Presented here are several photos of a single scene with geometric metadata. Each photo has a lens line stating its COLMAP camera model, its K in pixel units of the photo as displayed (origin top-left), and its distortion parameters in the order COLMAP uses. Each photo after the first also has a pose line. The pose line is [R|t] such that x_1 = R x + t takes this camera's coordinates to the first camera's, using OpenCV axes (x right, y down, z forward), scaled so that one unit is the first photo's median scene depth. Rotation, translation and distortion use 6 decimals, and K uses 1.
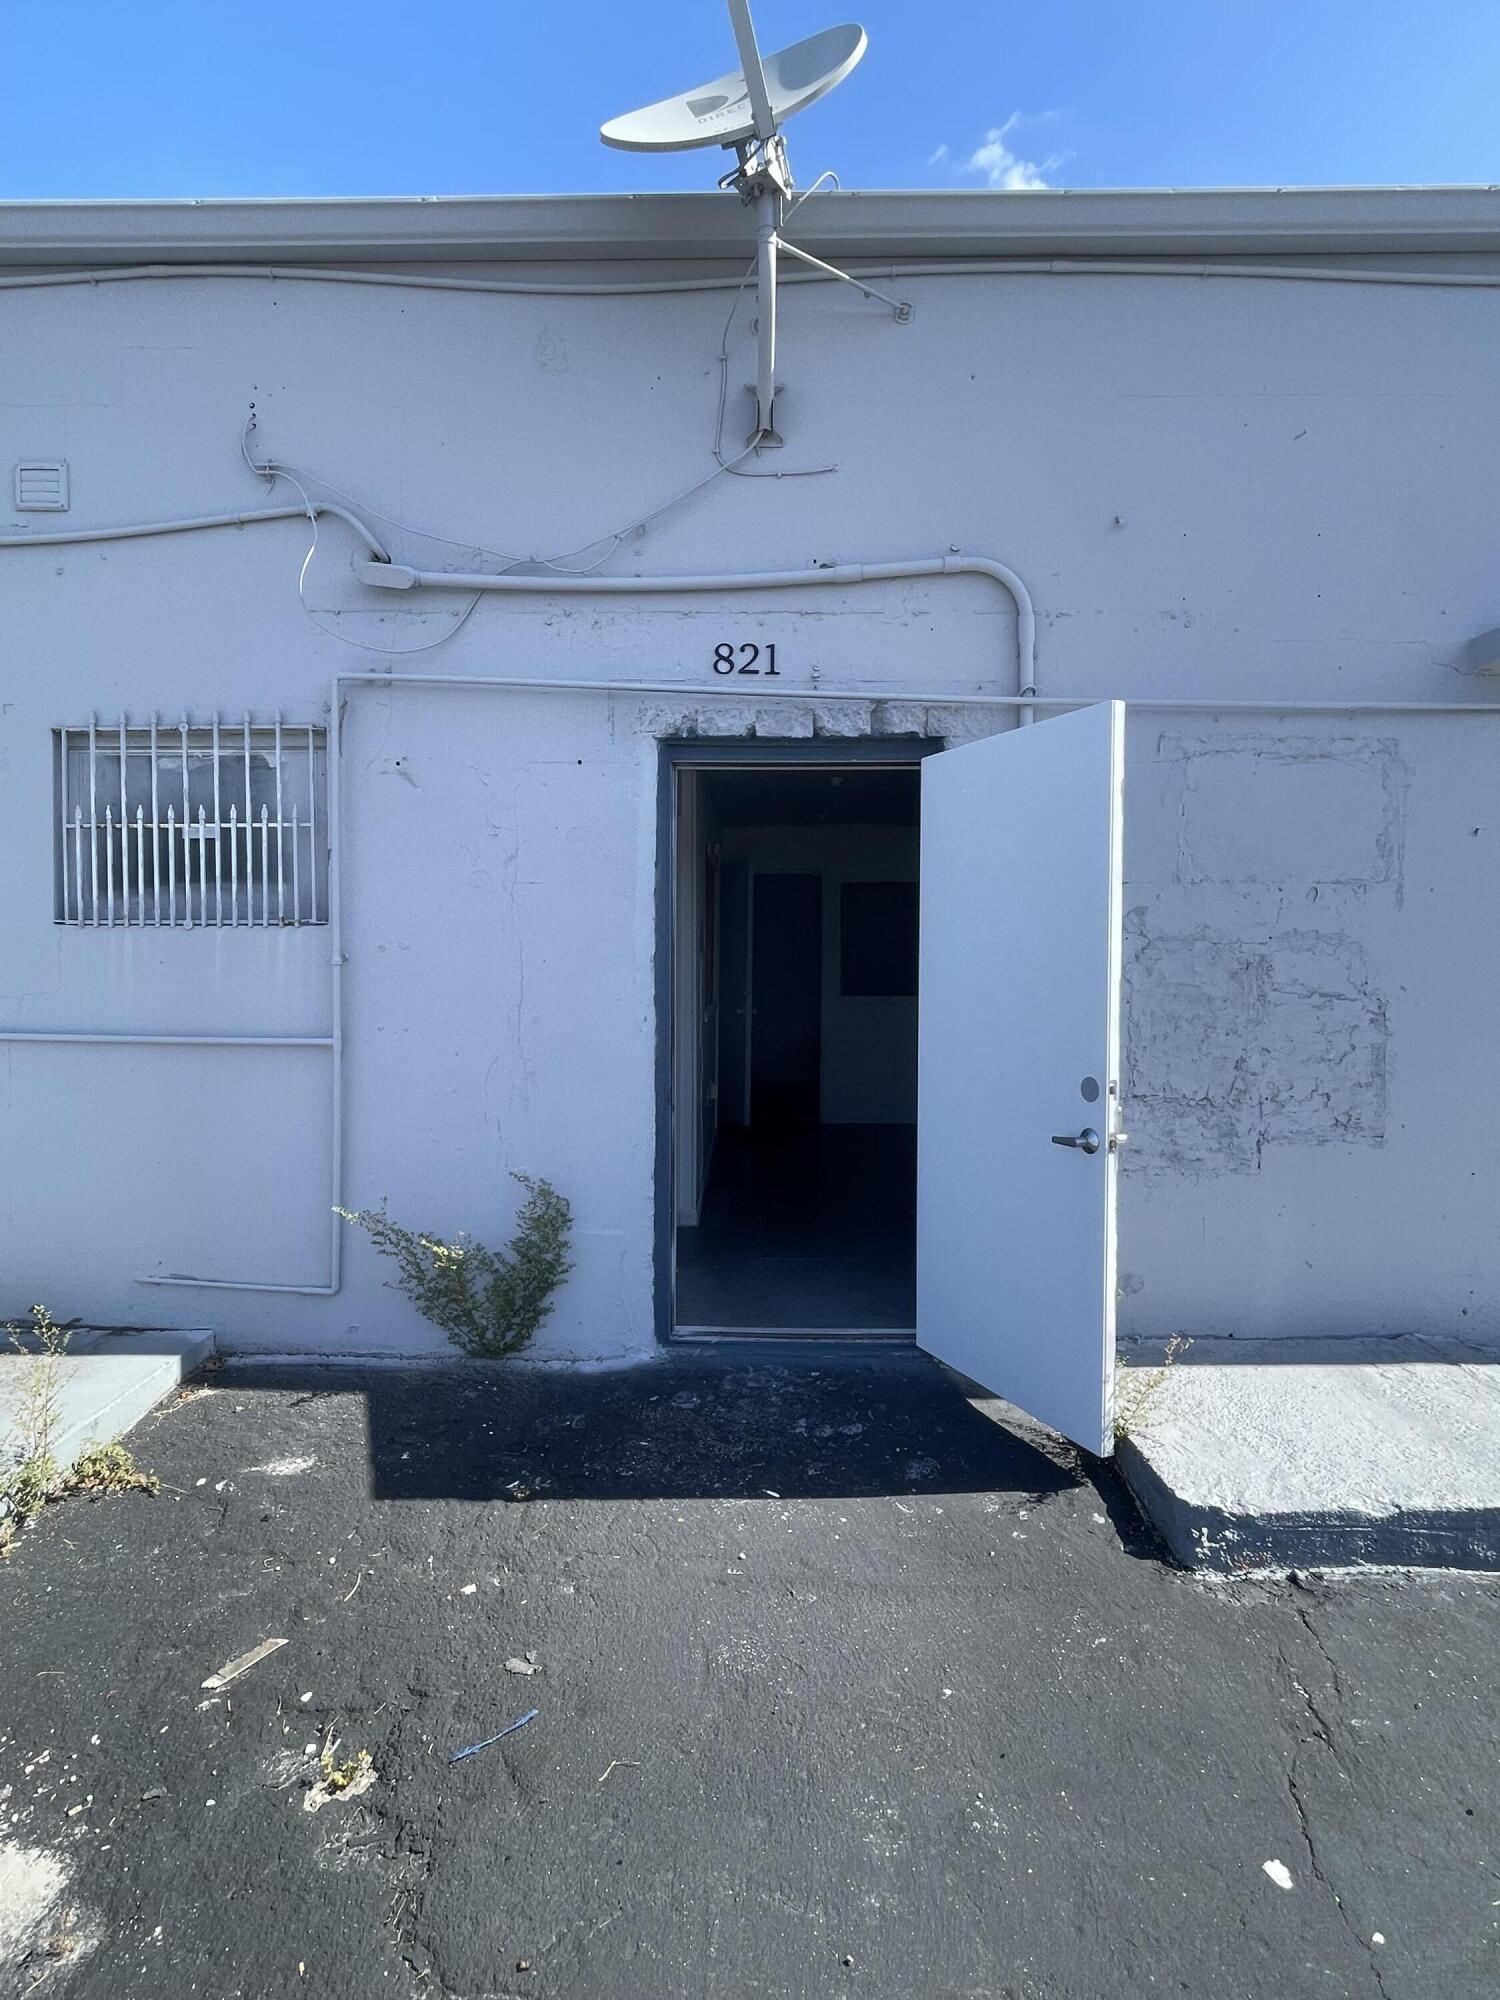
lens RADIAL K [[1052.6, 0, 750.0], [0, 1052.6, 1000.0], [0, 0, 1]] dist [-0.000069, 0.000065]
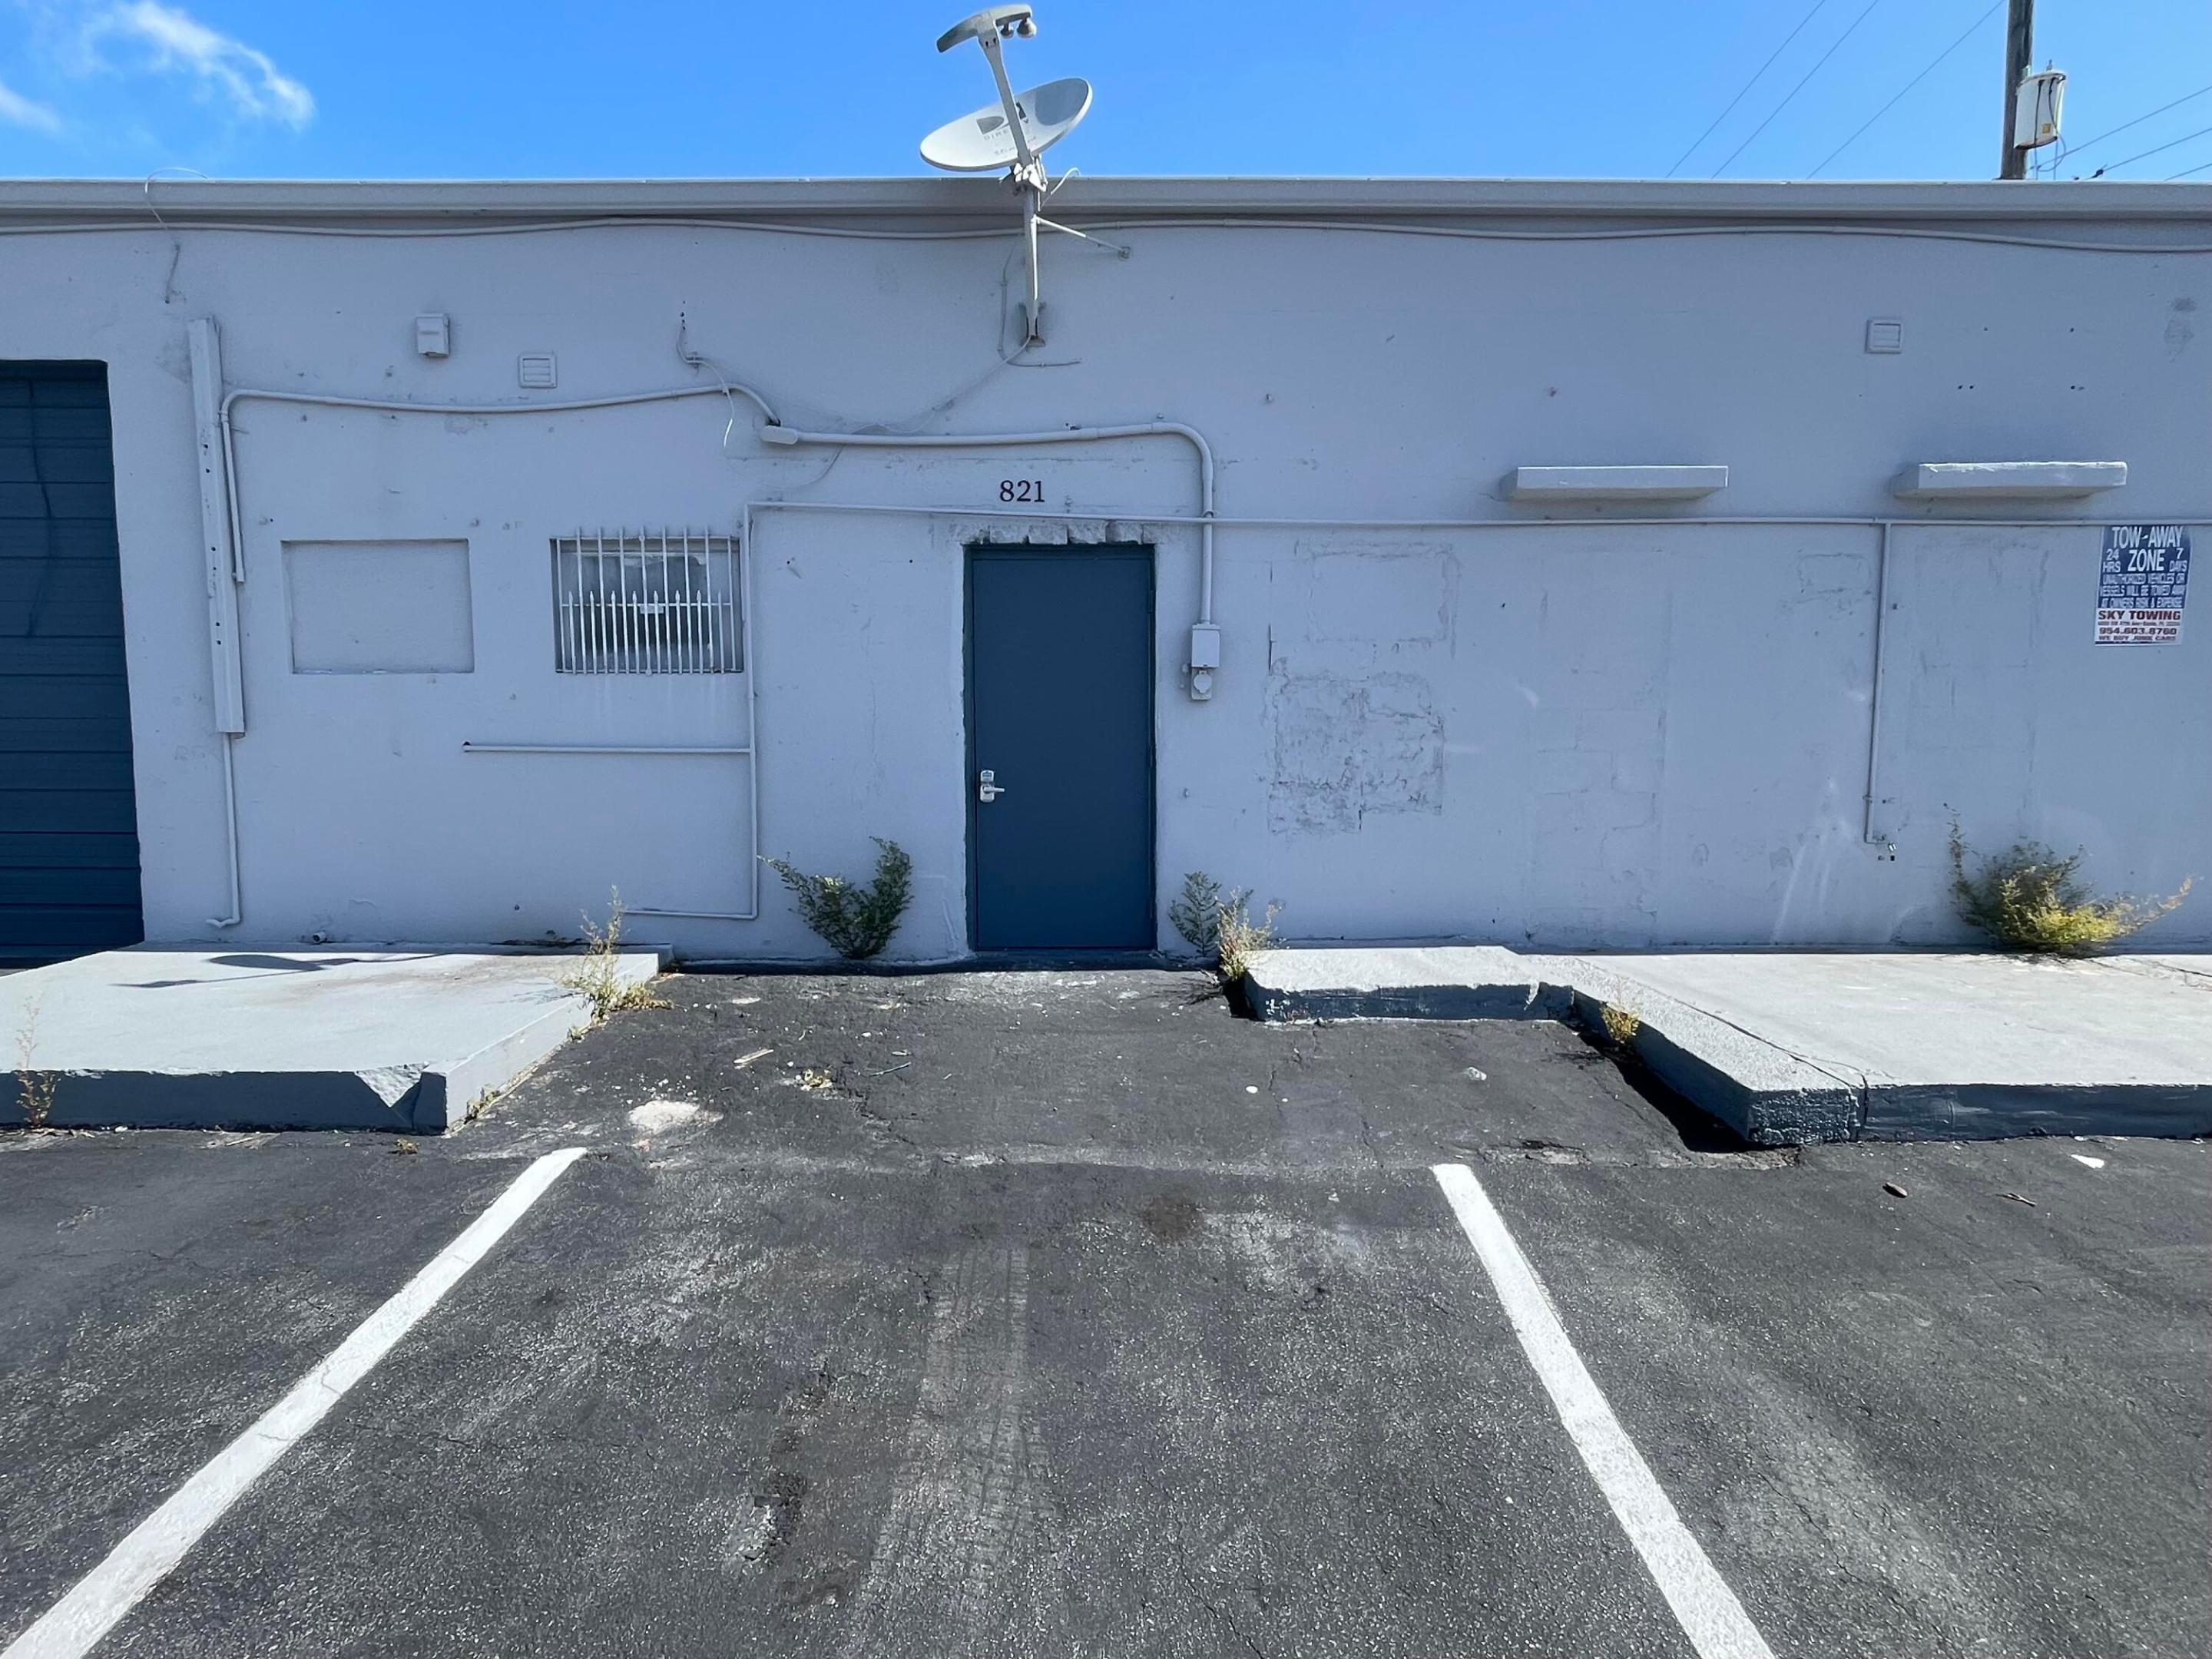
lens RADIAL K [[1158.3, 0, 1092.2], [0, 1158.3, 844.6], [0, 0, 1]] dist [0.024847, -0.000268]
pose [[0.999709, -0.008669, 0.022508, 0.054670], [0.007331, 0.998240, 0.058854, 0.080409], [-0.022979, -0.058672, 0.998013, -0.676954]]
